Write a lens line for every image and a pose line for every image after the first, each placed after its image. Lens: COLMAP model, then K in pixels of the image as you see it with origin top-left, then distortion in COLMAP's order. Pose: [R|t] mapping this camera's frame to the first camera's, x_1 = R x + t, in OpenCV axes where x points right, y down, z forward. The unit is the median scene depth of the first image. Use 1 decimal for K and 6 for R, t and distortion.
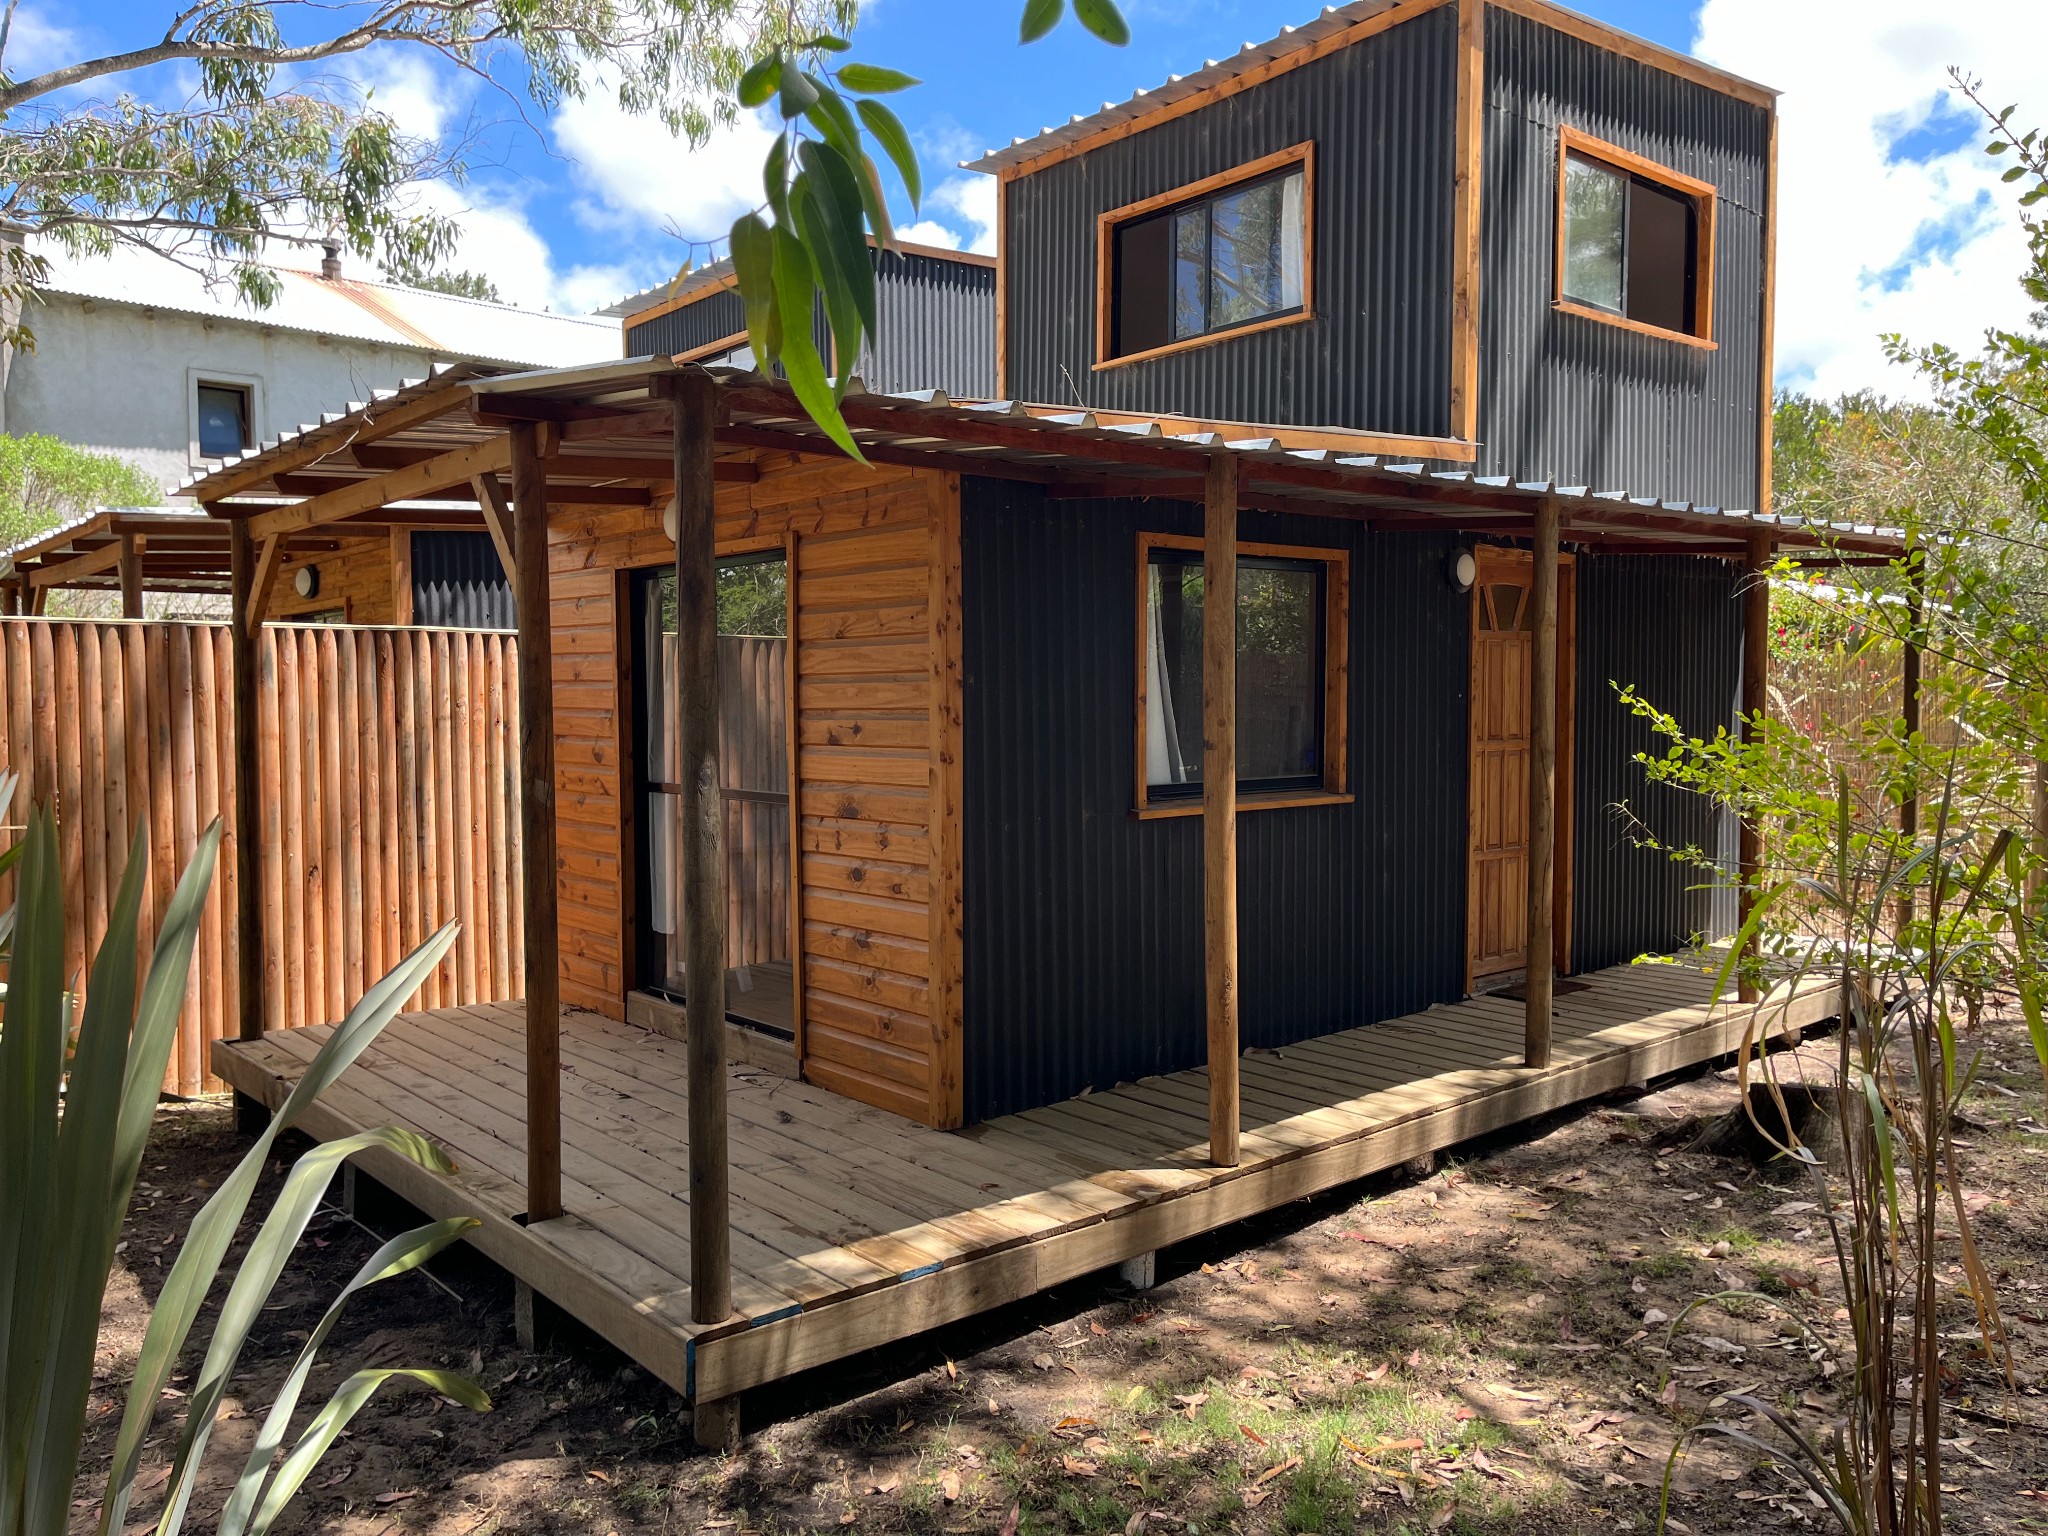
lens RADIAL K [[1539.4, 0, 1029.0], [0, 1539.4, 779.6], [0, 0, 1]] dist [0.072333, -0.100223]
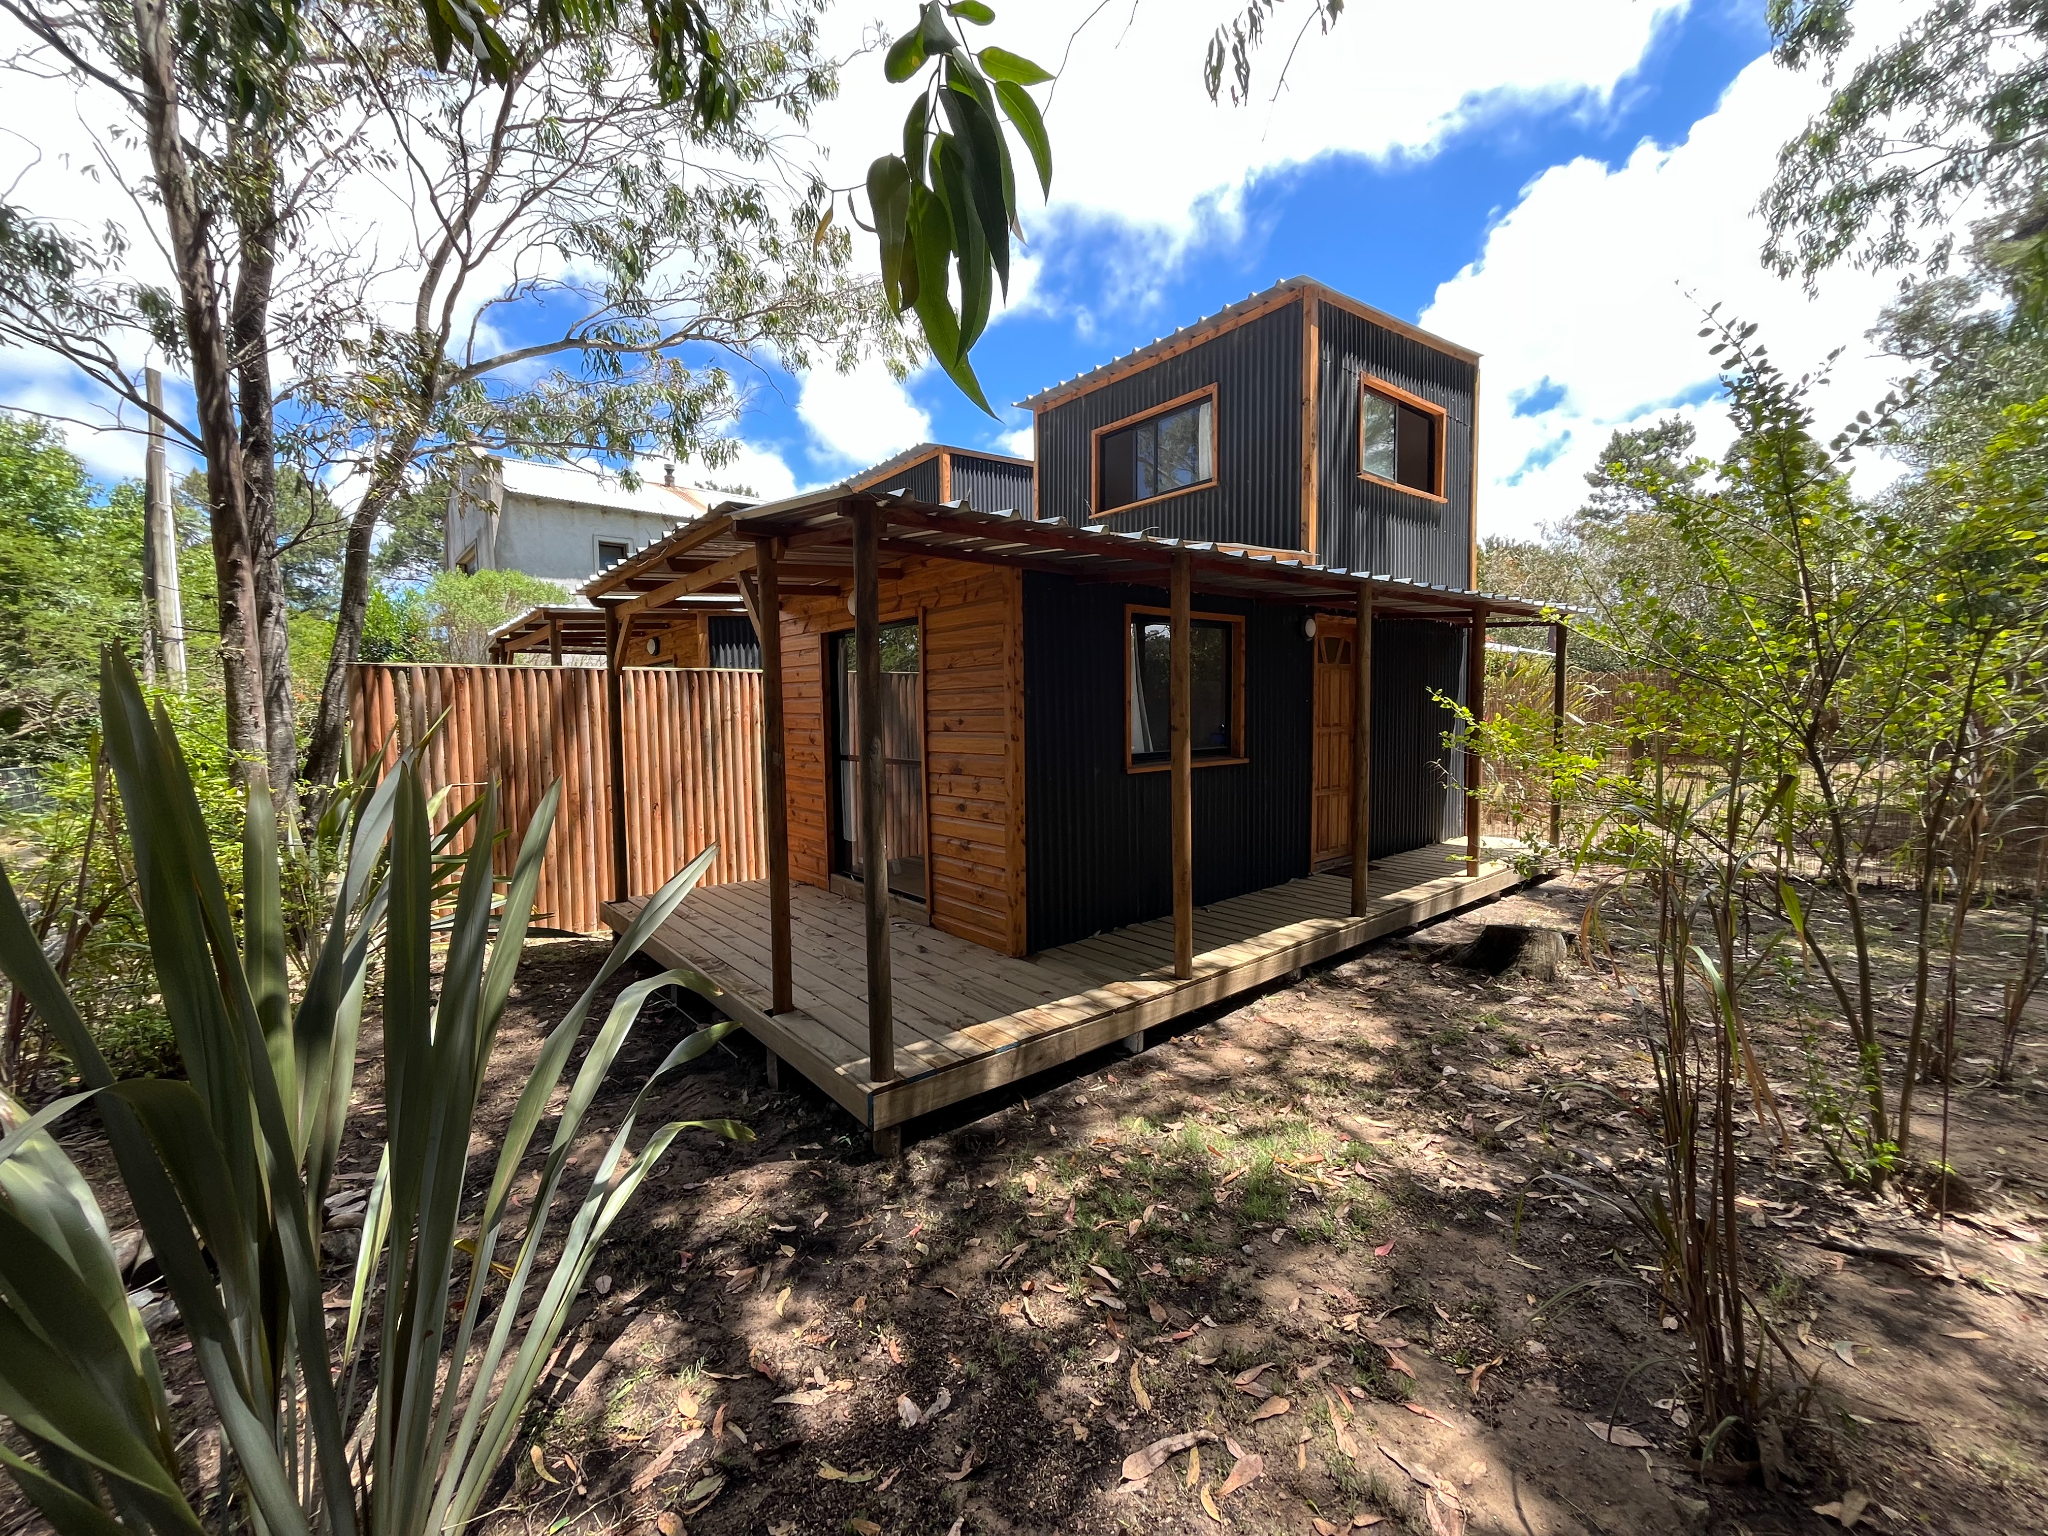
lens RADIAL K [[824.5, 0, 1024.0], [0, 824.5, 768.0], [0, 0, 1]] dist [-0.001164, -0.000099]
pose [[0.999675, -0.008312, -0.024120, -0.019725], [0.008725, 0.999816, 0.017077, 0.002783], [0.023973, -0.017282, 0.999563, 0.087063]]
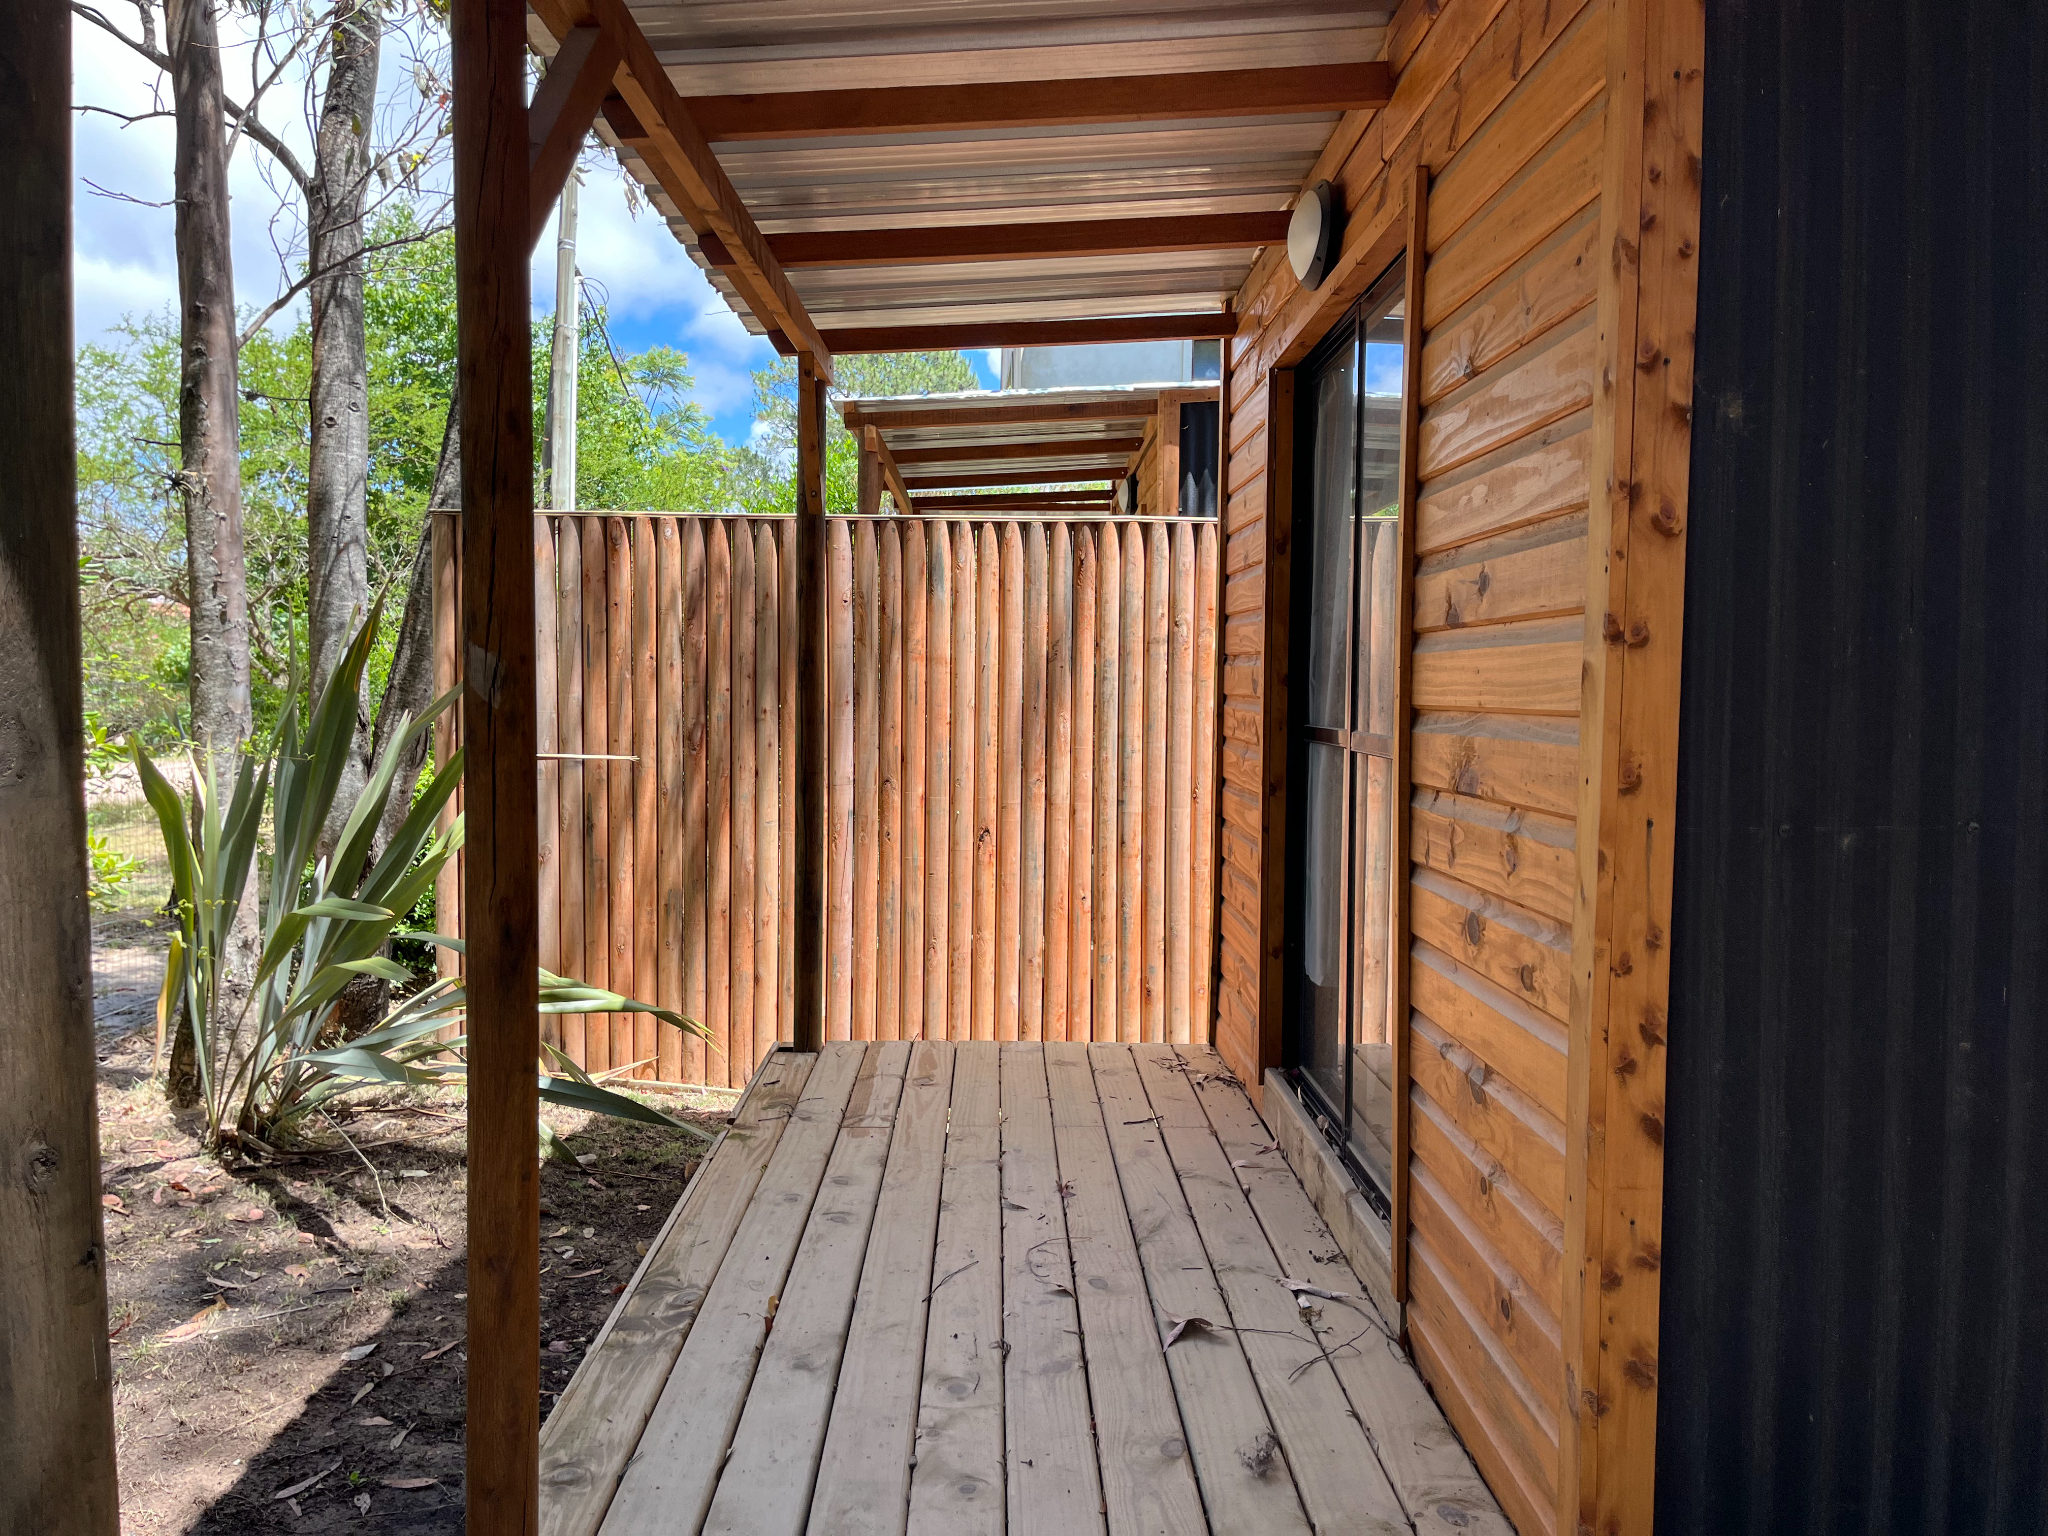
lens RADIAL K [[1539.4, 0, 1029.0], [0, 1539.4, 779.6], [0, 0, 1]] dist [0.072333, -0.100223]
pose [[0.770714, 0.049277, -0.635273, 0.060193], [-0.043537, 0.998748, 0.024652, 0.014778], [0.635692, 0.008659, 0.771894, 0.560888]]
